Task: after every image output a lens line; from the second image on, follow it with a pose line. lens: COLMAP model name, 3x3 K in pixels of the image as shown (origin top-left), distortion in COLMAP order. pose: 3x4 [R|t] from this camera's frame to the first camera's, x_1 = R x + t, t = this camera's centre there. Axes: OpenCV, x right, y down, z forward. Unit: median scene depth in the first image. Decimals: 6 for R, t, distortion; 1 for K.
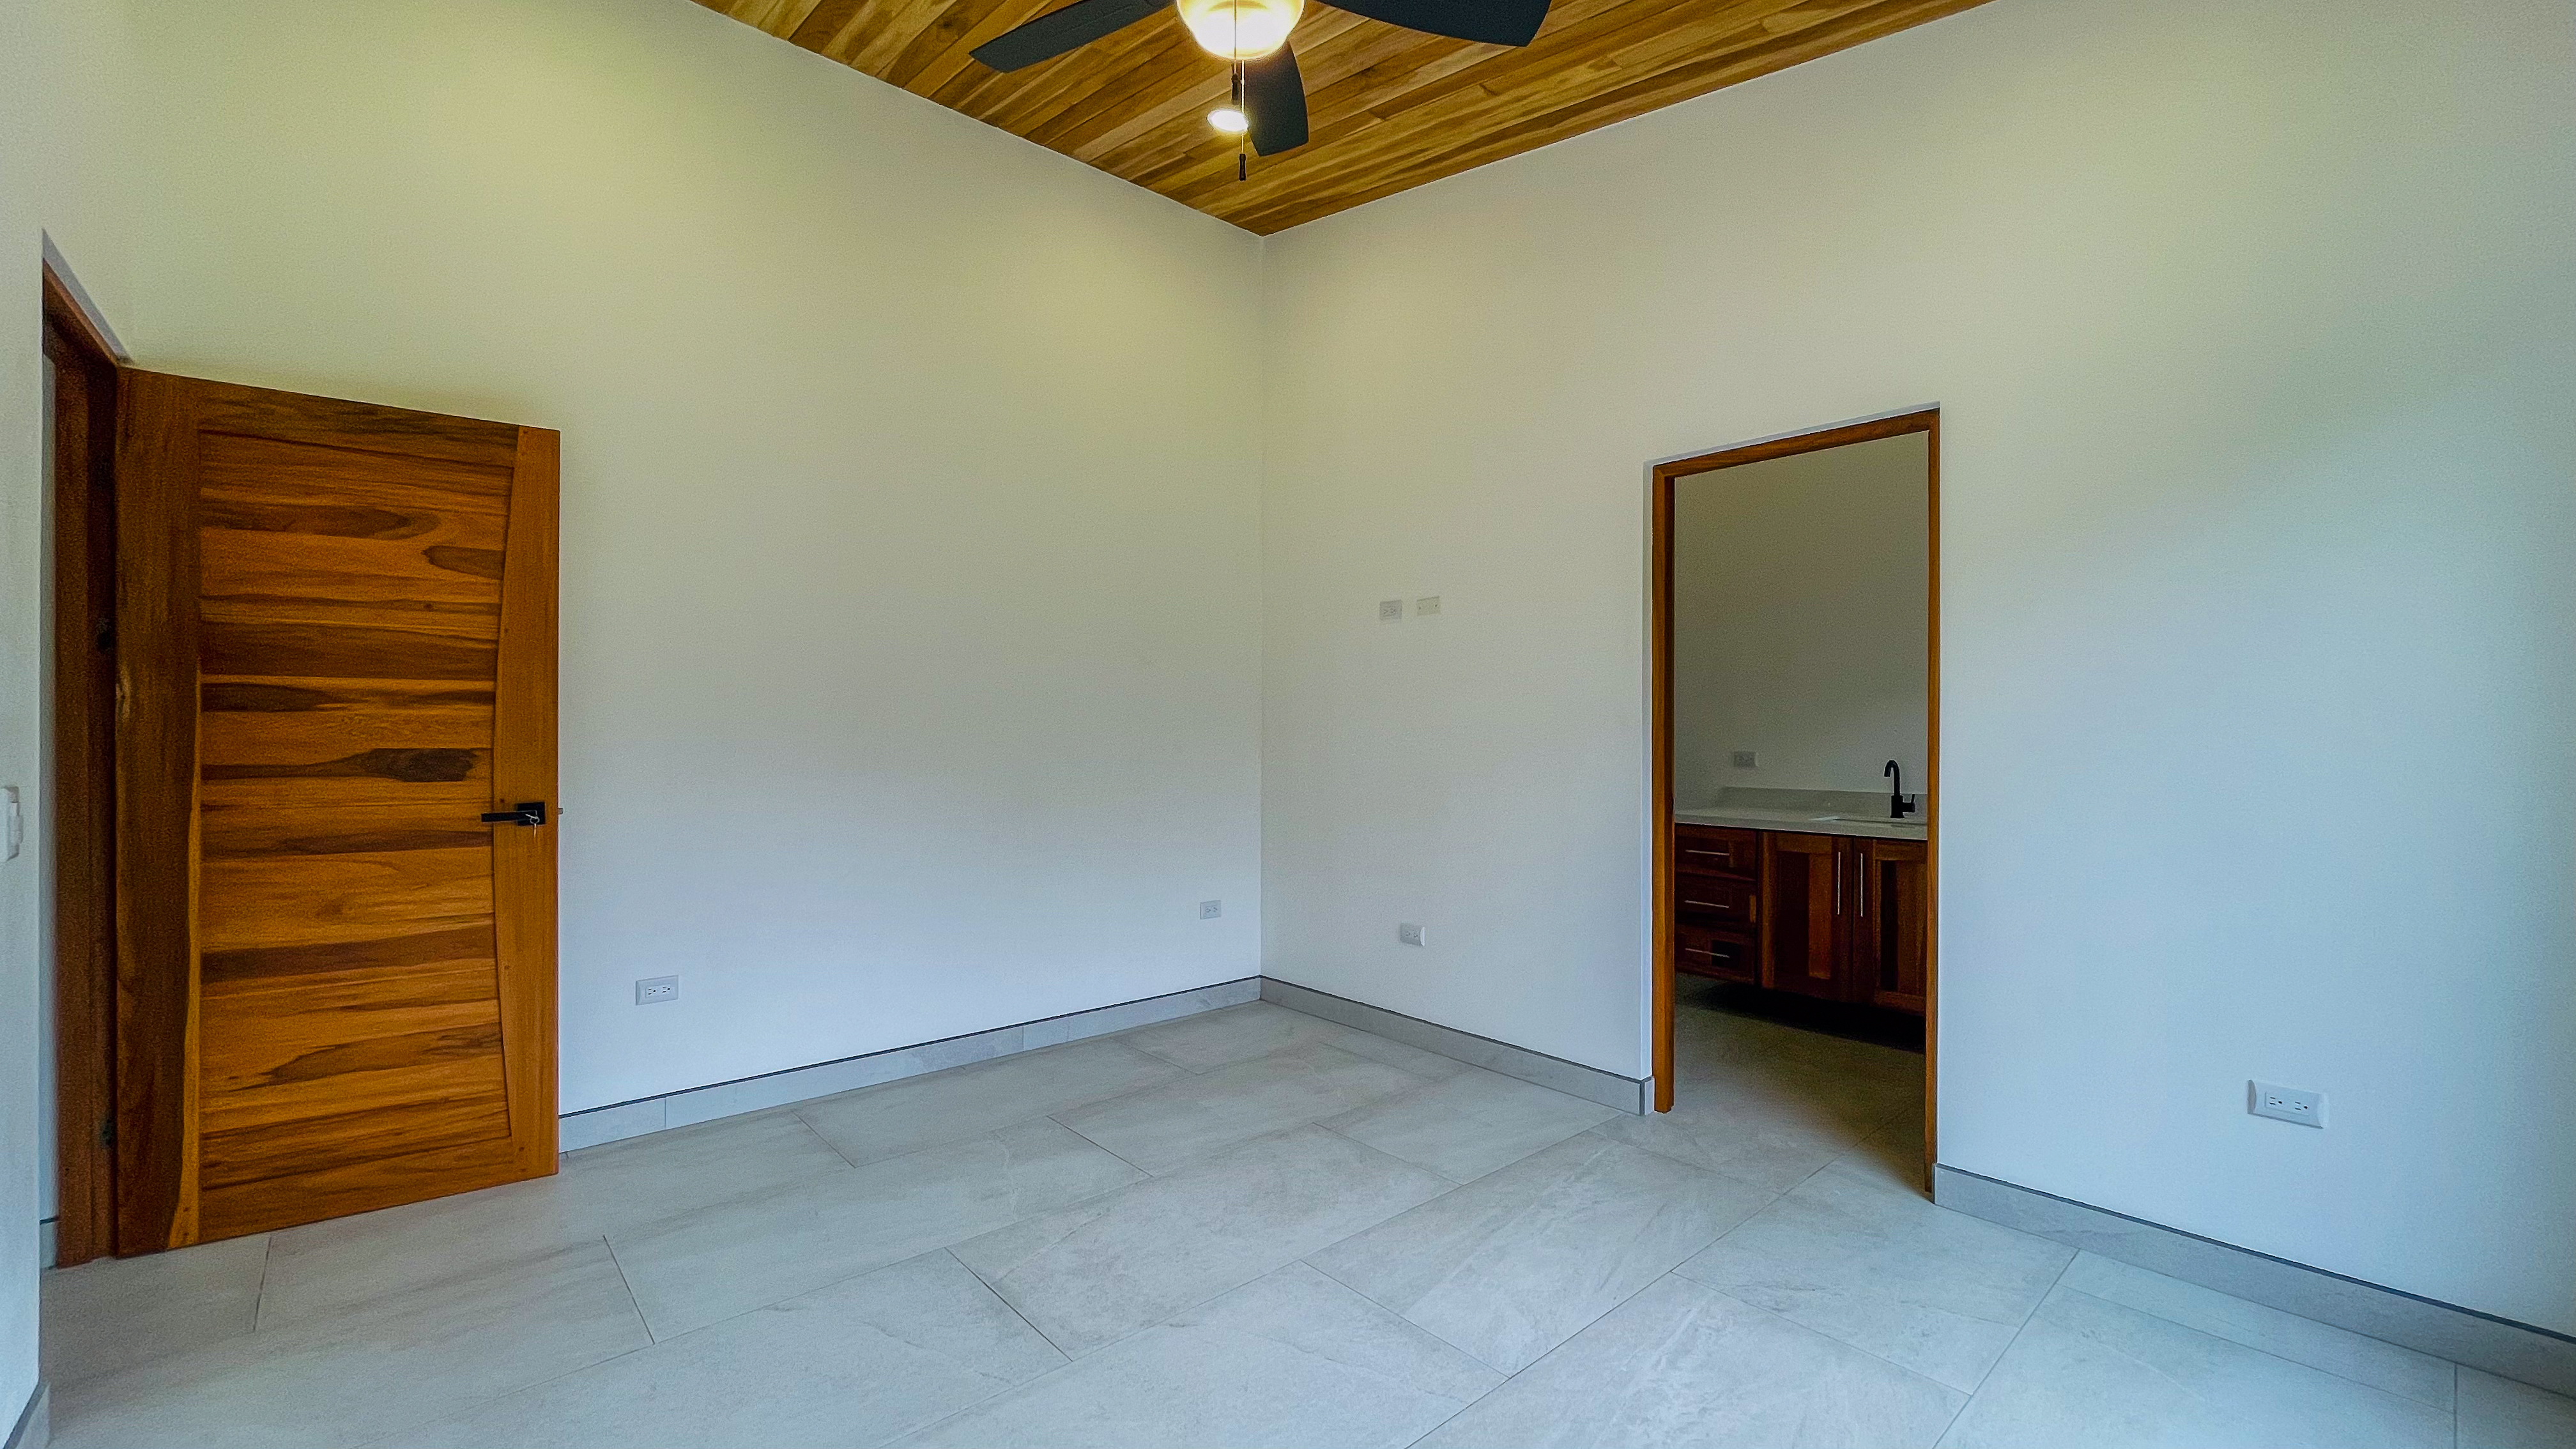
lens RADIAL K [[1037.9, 0, 1288.0], [0, 1037.9, 724.5], [0, 0, 1]] dist [-0.000840, -0.000130]
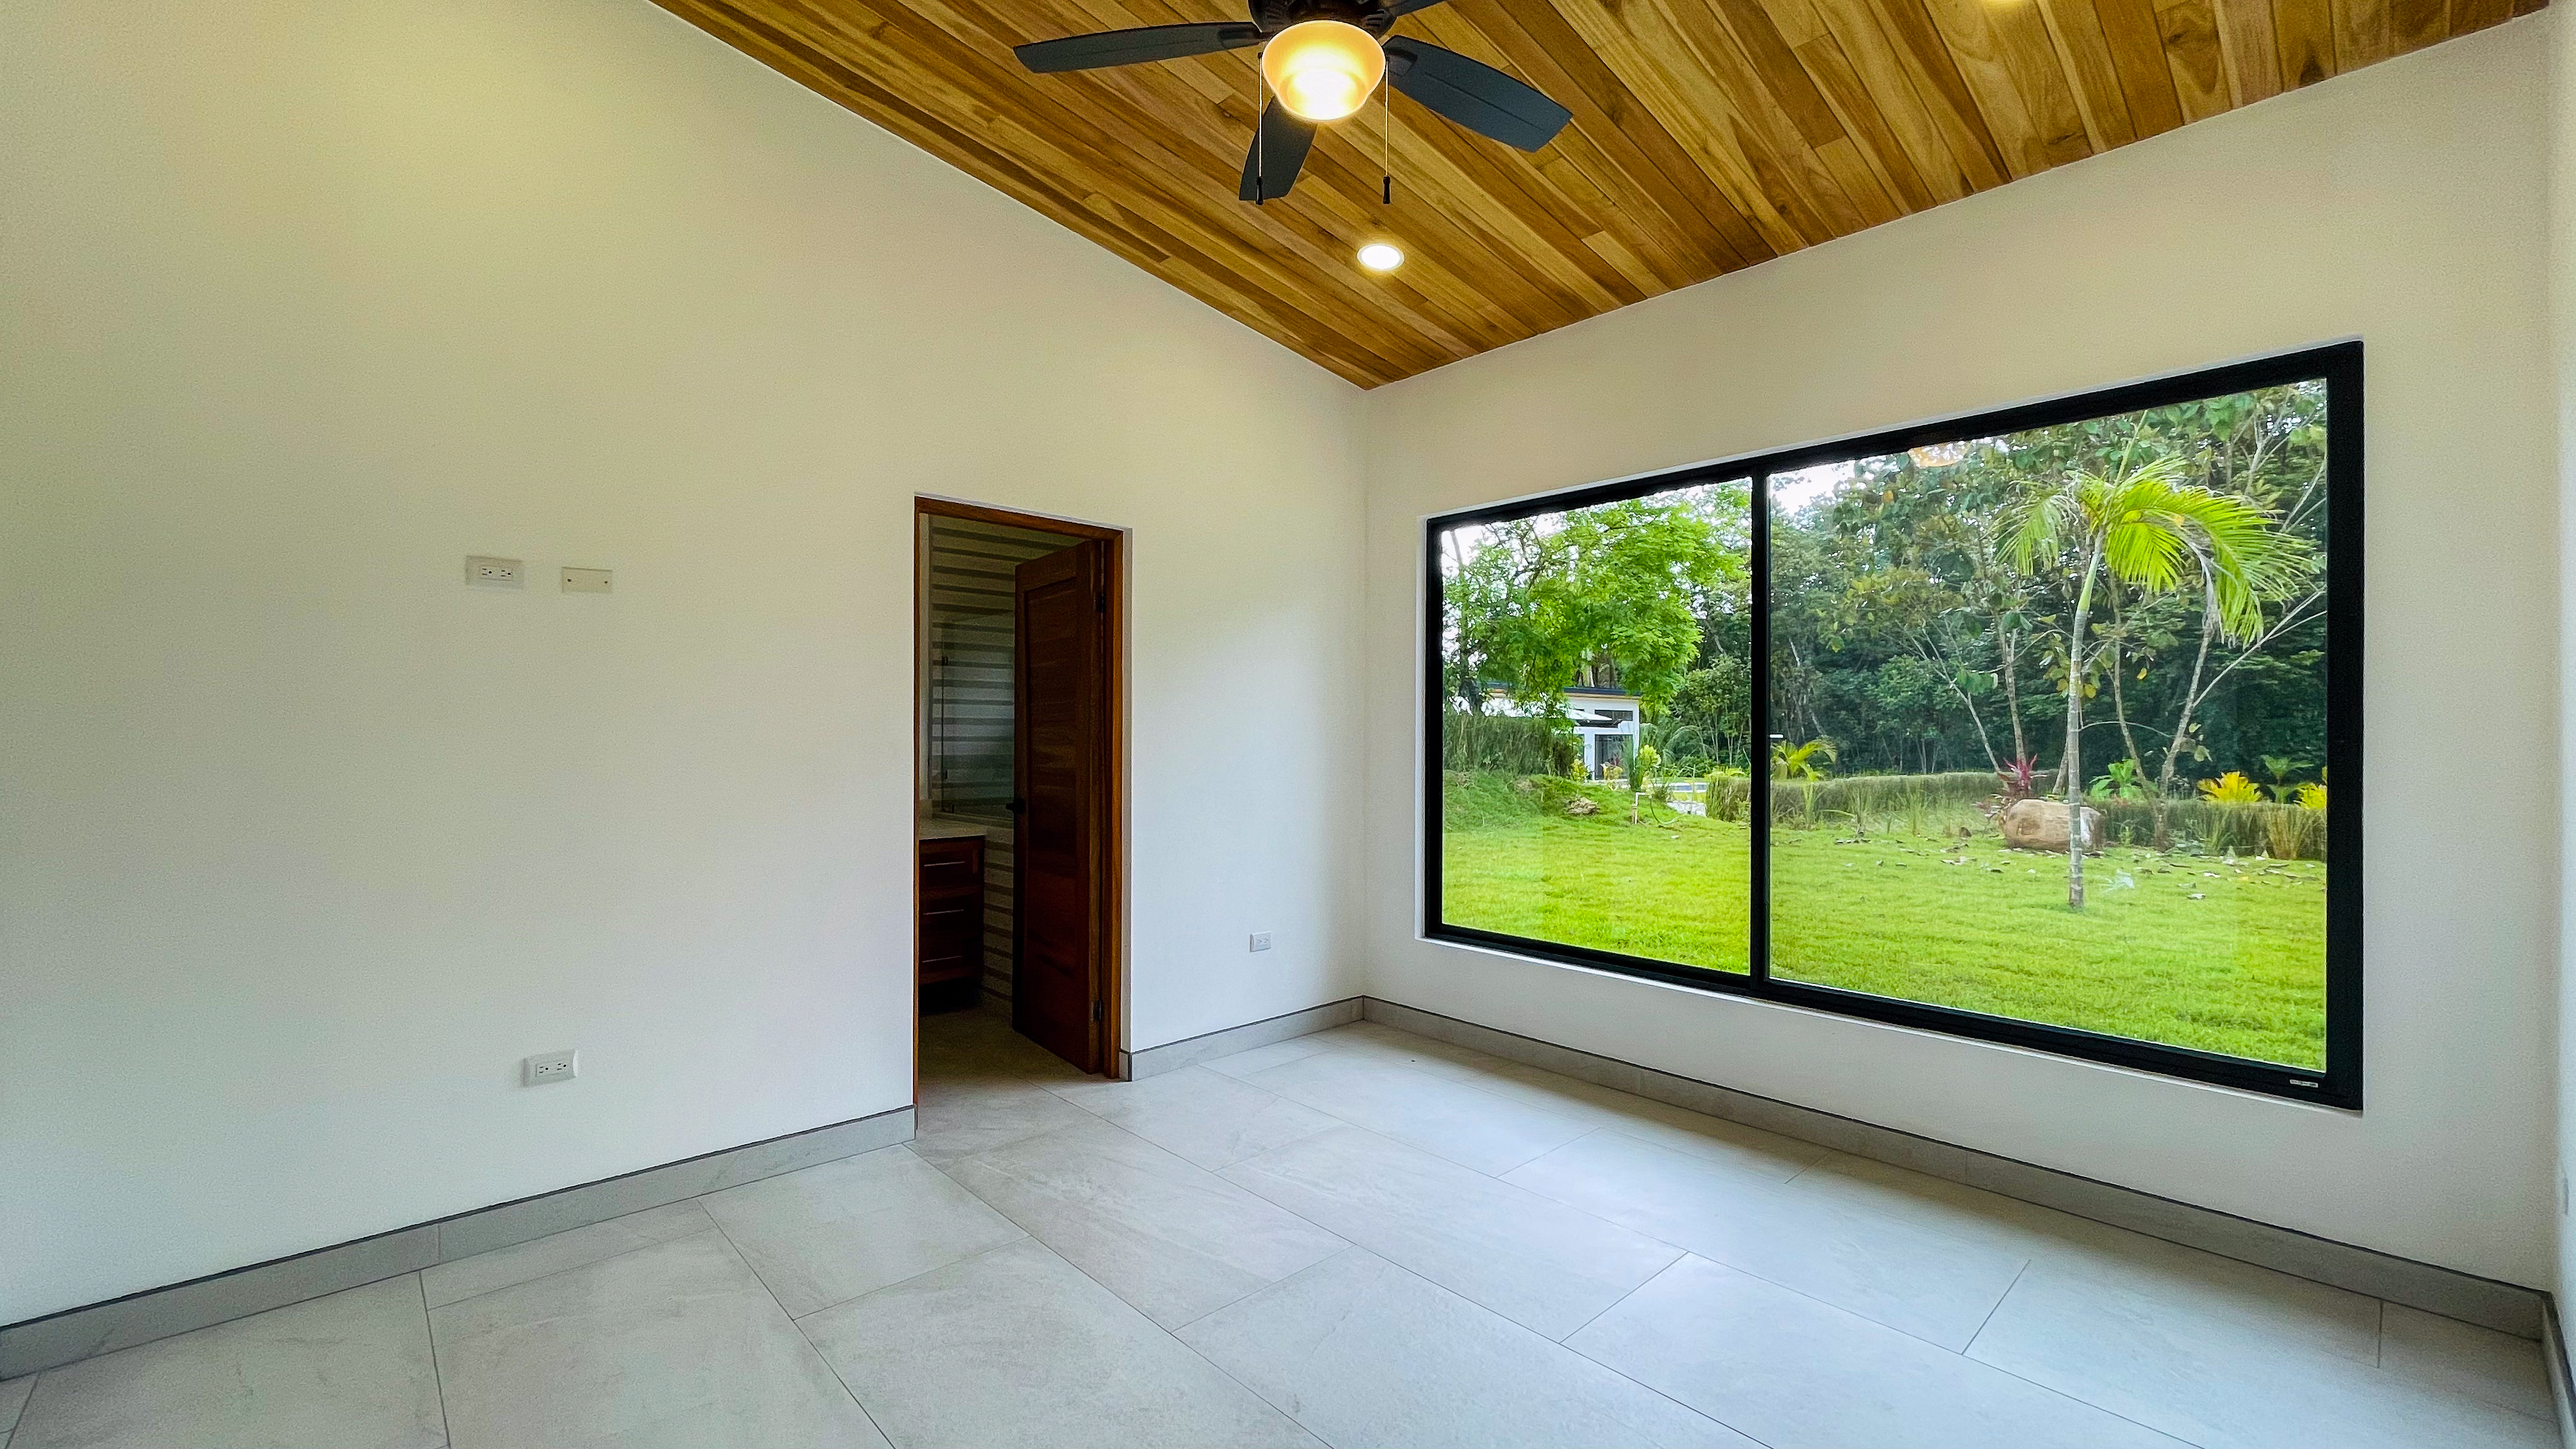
lens RADIAL K [[999.6, 0, 1281.6], [0, 999.6, 733.2], [0, 0, 1]] dist [0.000503, 0.000112]
pose [[0.008908, 0.009962, 0.999911, -0.652130], [-0.001645, 0.999949, -0.009948, -0.007686], [-0.999959, -0.001556, 0.008924, 0.658910]]
